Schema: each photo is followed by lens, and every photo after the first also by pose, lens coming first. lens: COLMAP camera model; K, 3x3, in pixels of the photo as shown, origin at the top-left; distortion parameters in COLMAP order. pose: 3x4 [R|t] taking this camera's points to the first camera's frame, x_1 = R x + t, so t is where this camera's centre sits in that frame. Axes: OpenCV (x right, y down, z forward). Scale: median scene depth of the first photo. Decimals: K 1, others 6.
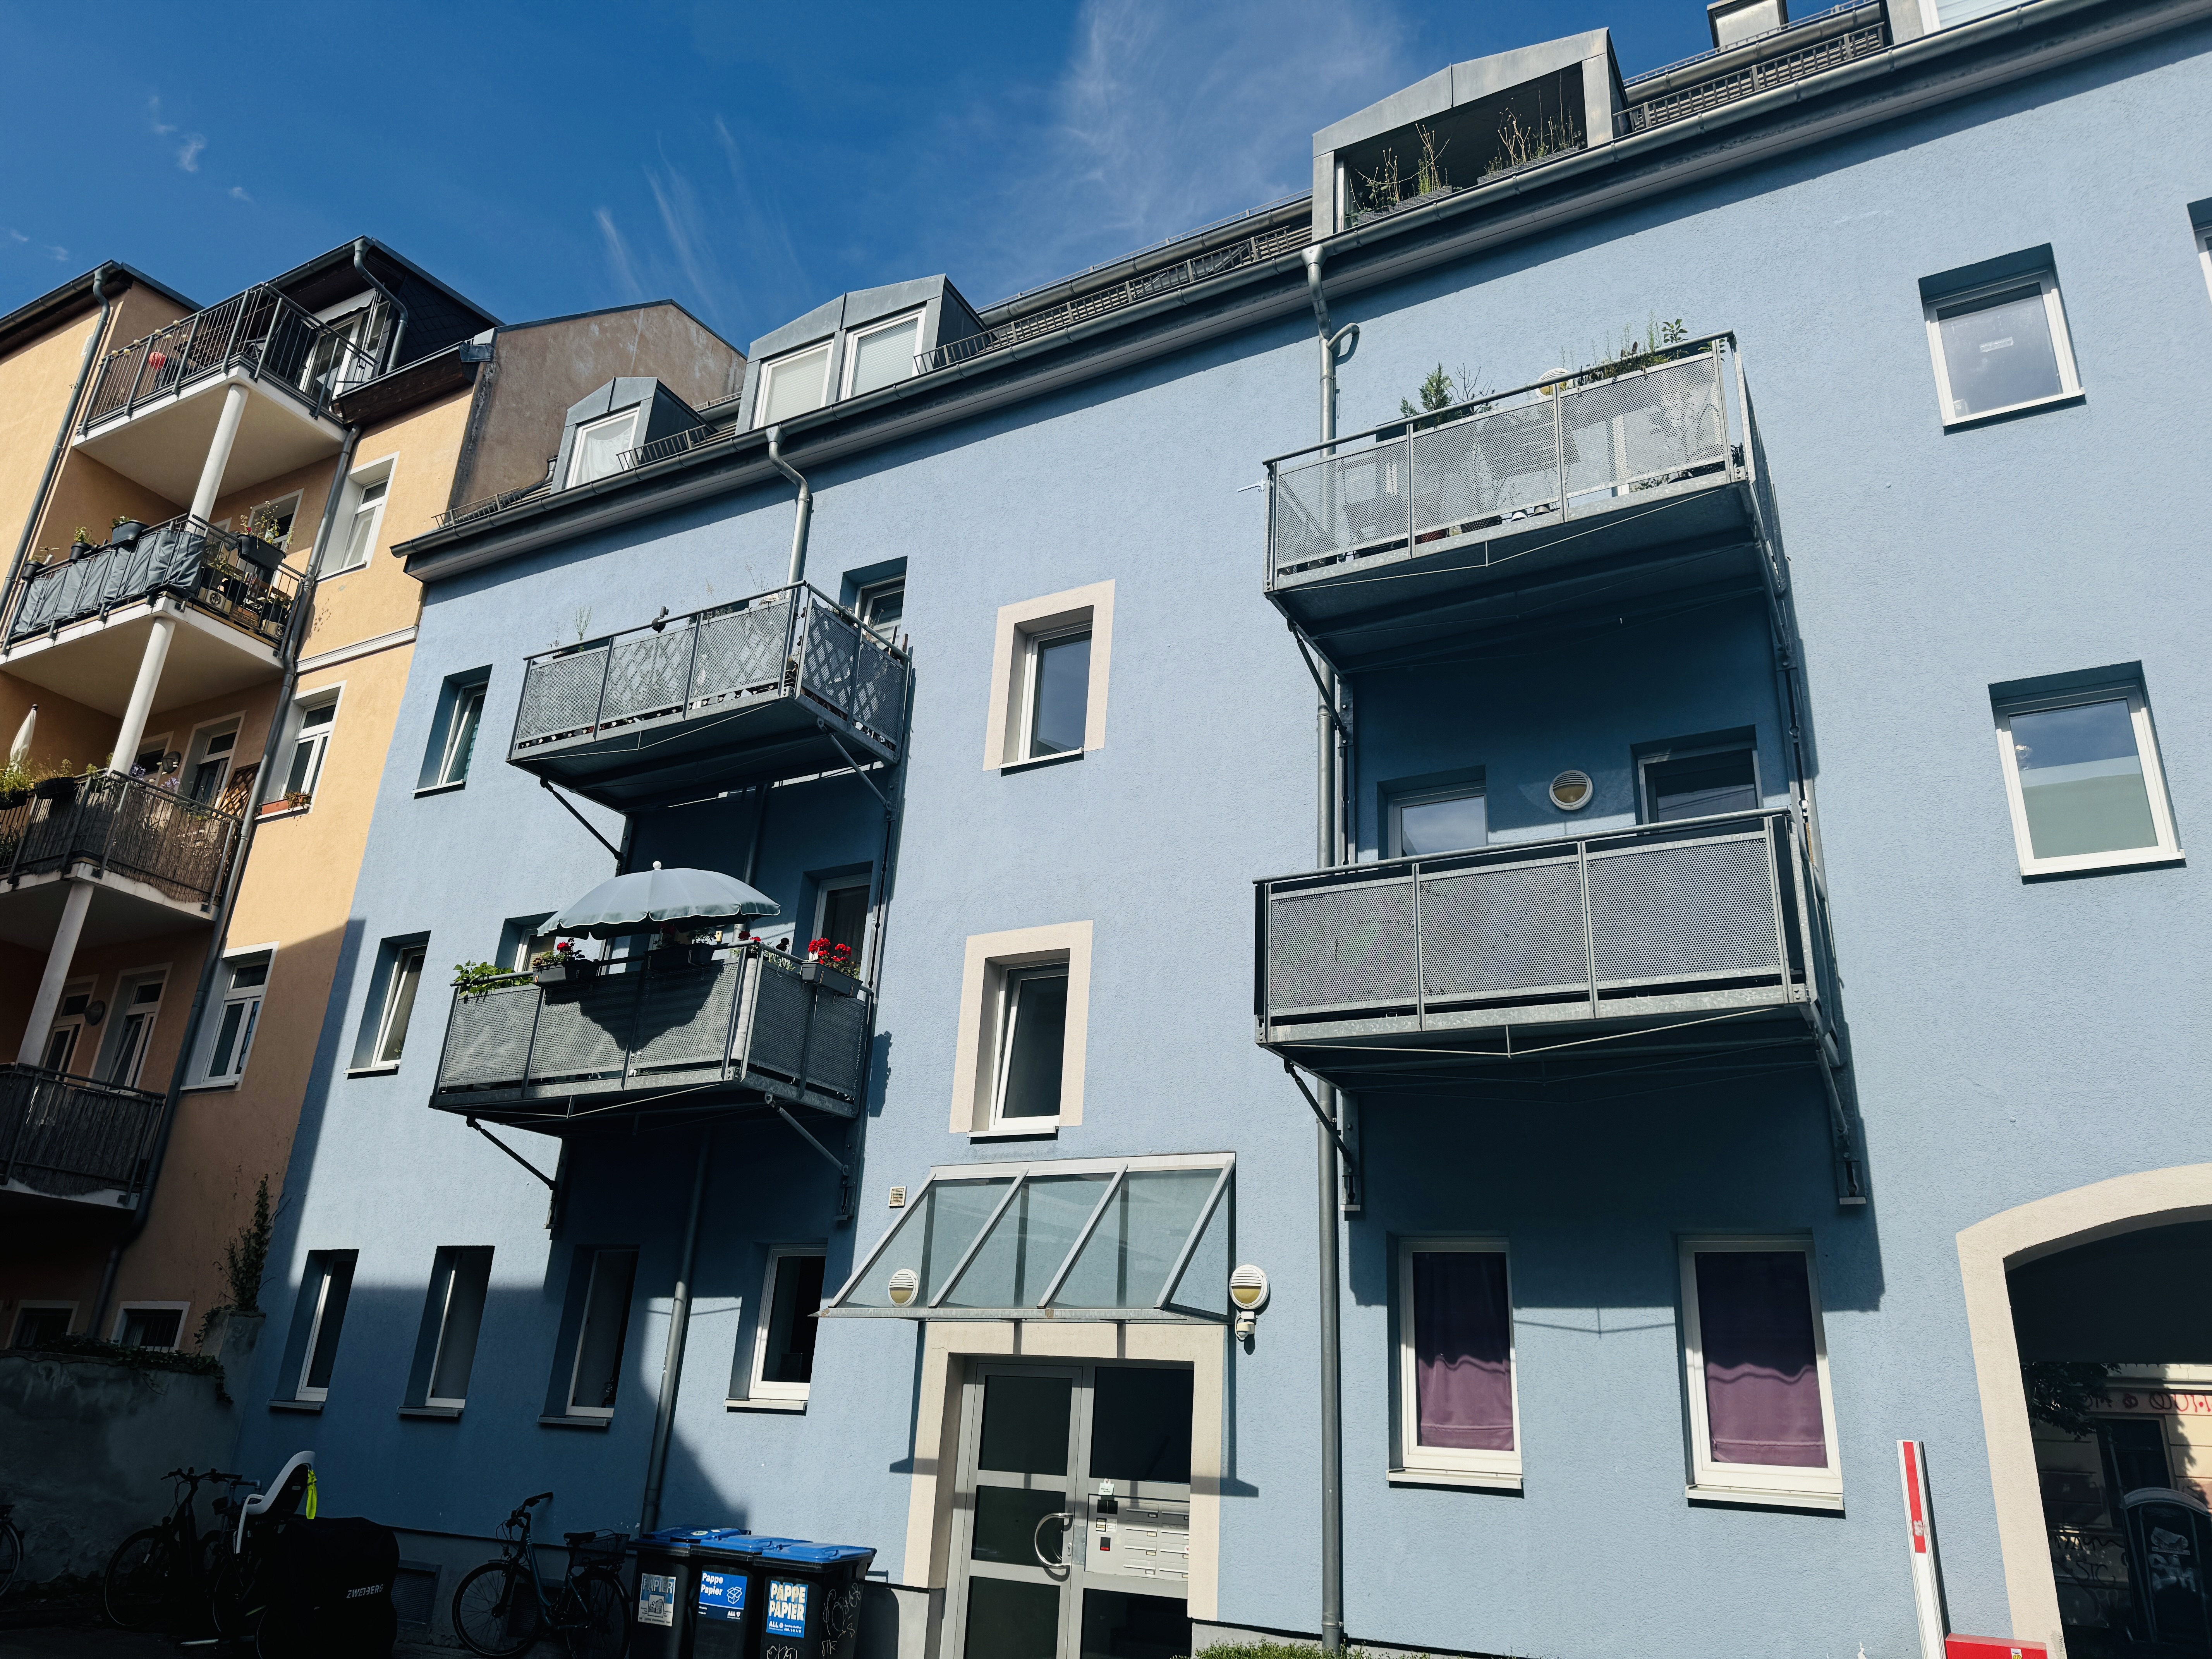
lens RADIAL K [[1539.3, 0, 1077.3], [0, 1539.3, 819.2], [0, 0, 1]] dist [0.149970, -0.285237]
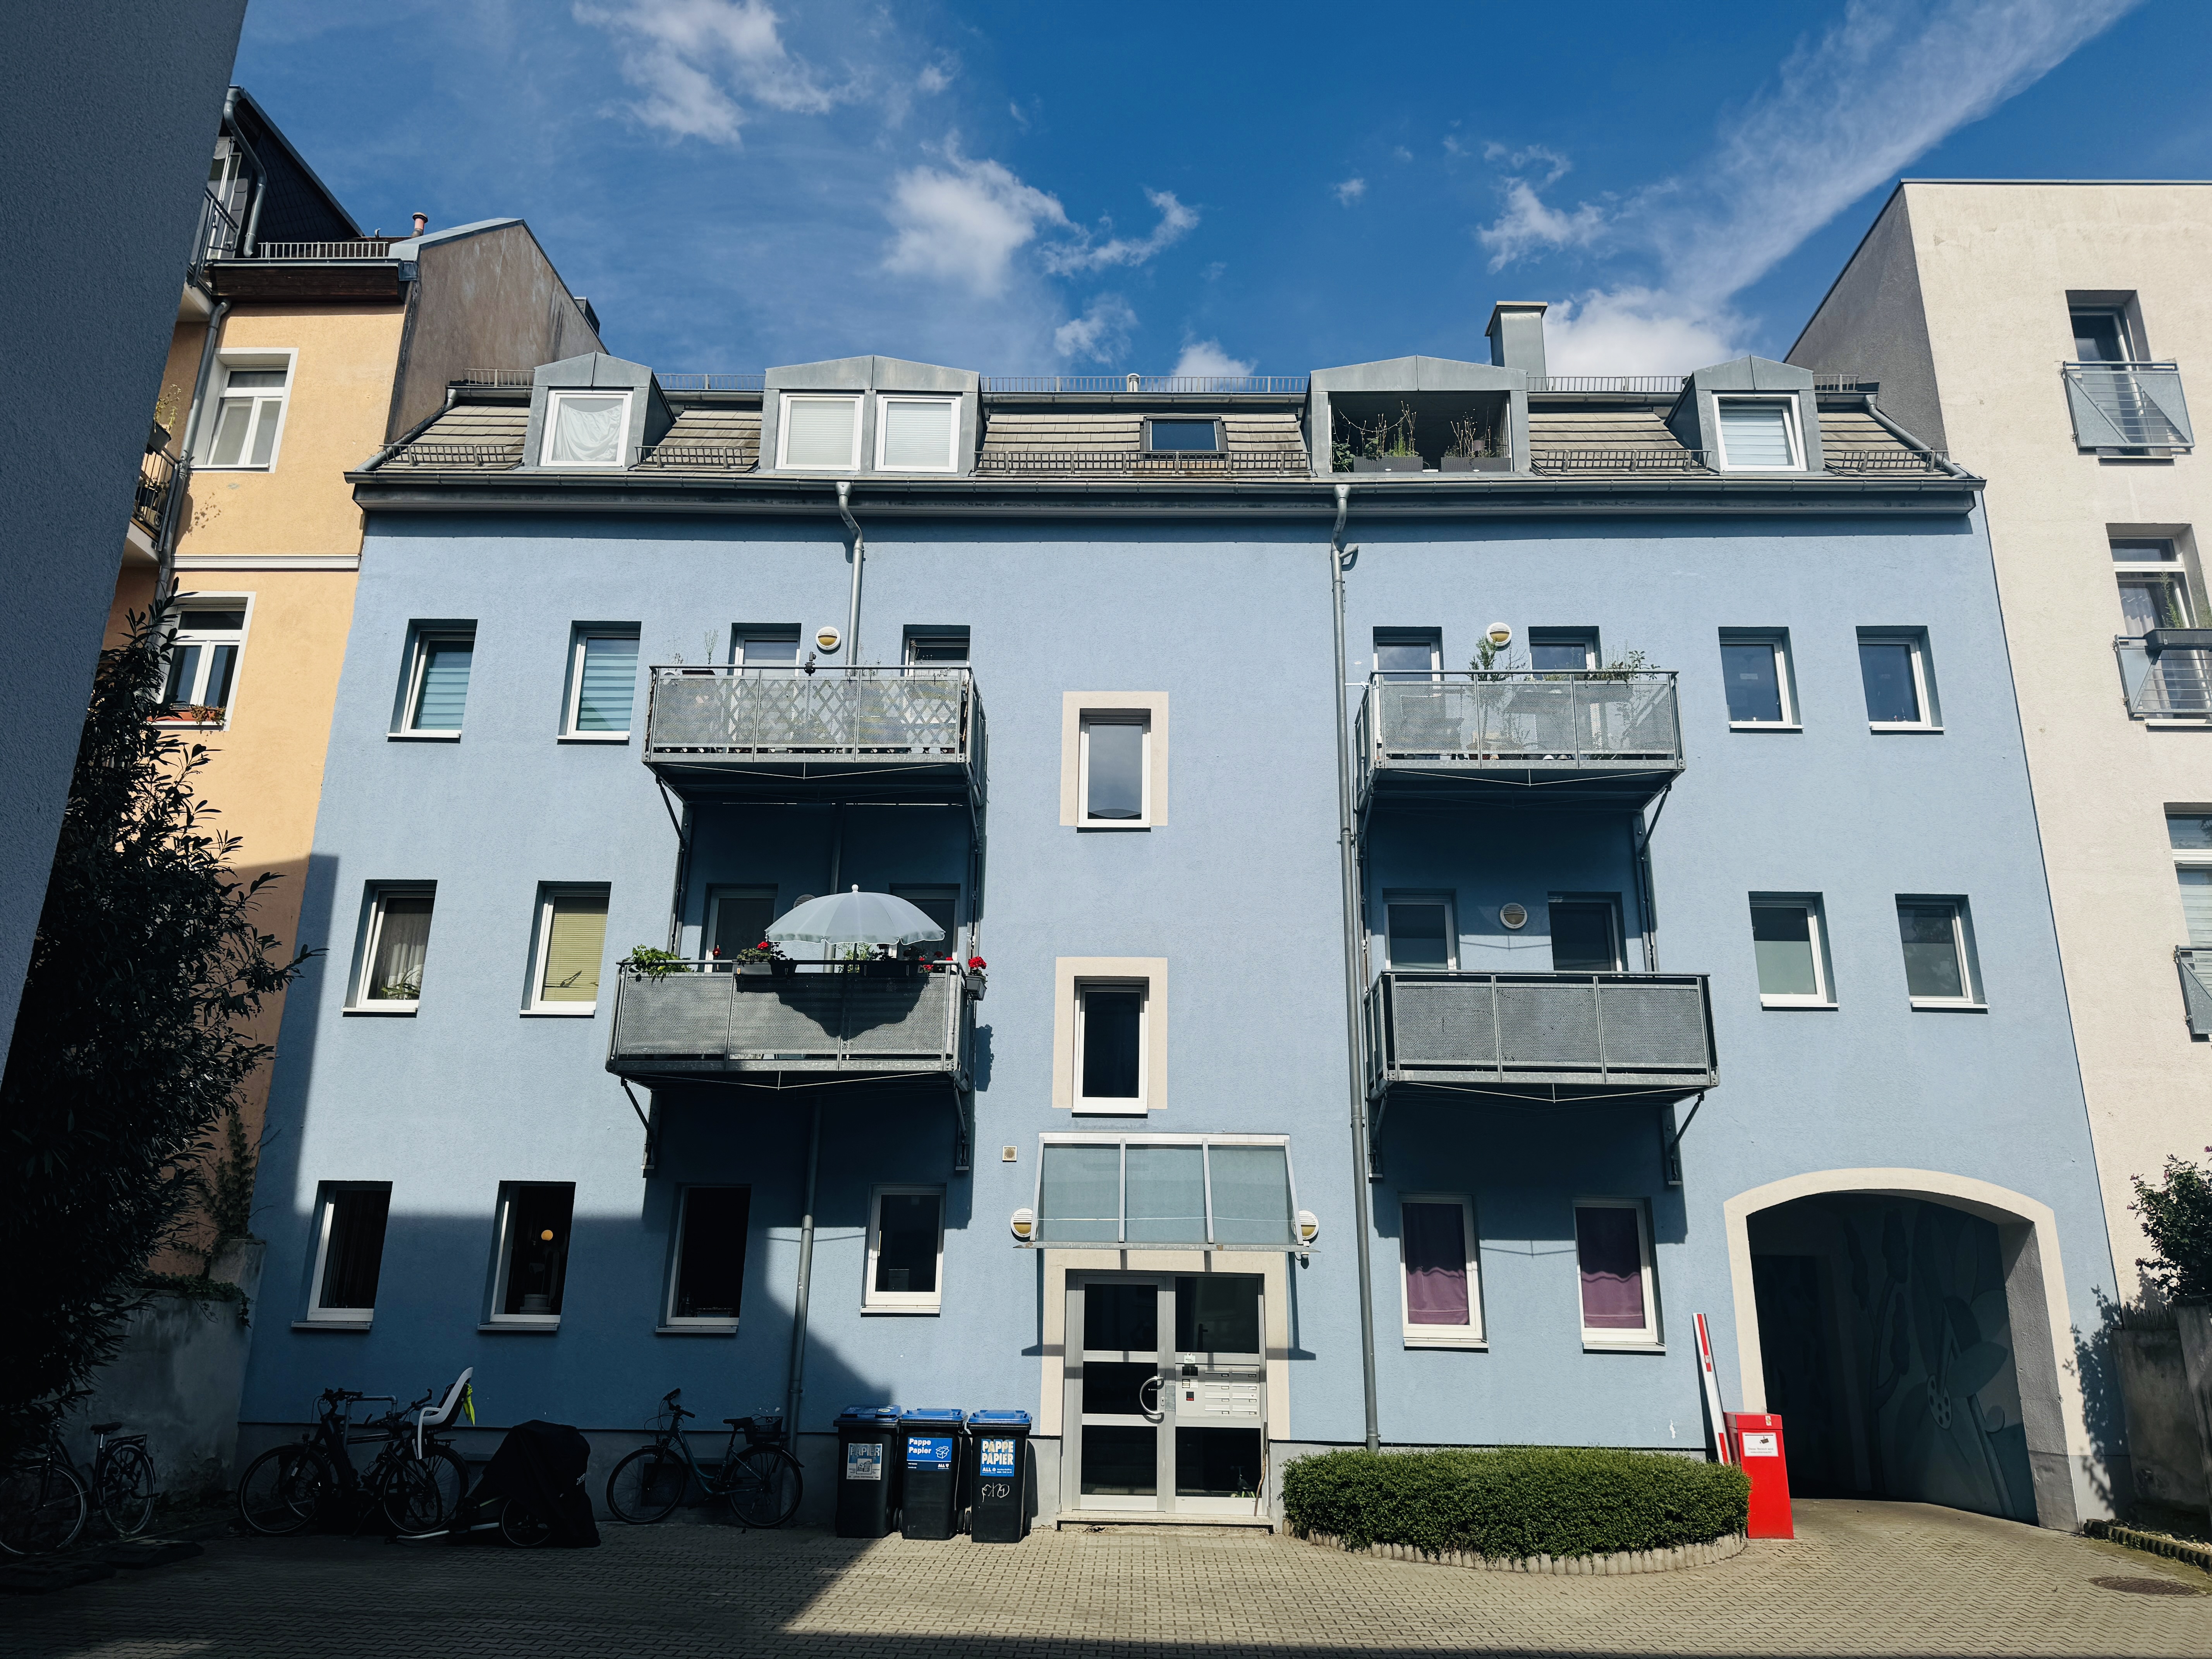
lens RADIAL K [[1528.0, 0, 1106.0], [0, 1528.0, 829.5], [0, 0, 1]] dist [0.190274, -0.410063]
pose [[0.880220, 0.100536, 0.463794, -0.689983], [-0.144259, 0.987739, 0.059673, -0.122140], [-0.452108, -0.119432, 0.883931, -0.168687]]
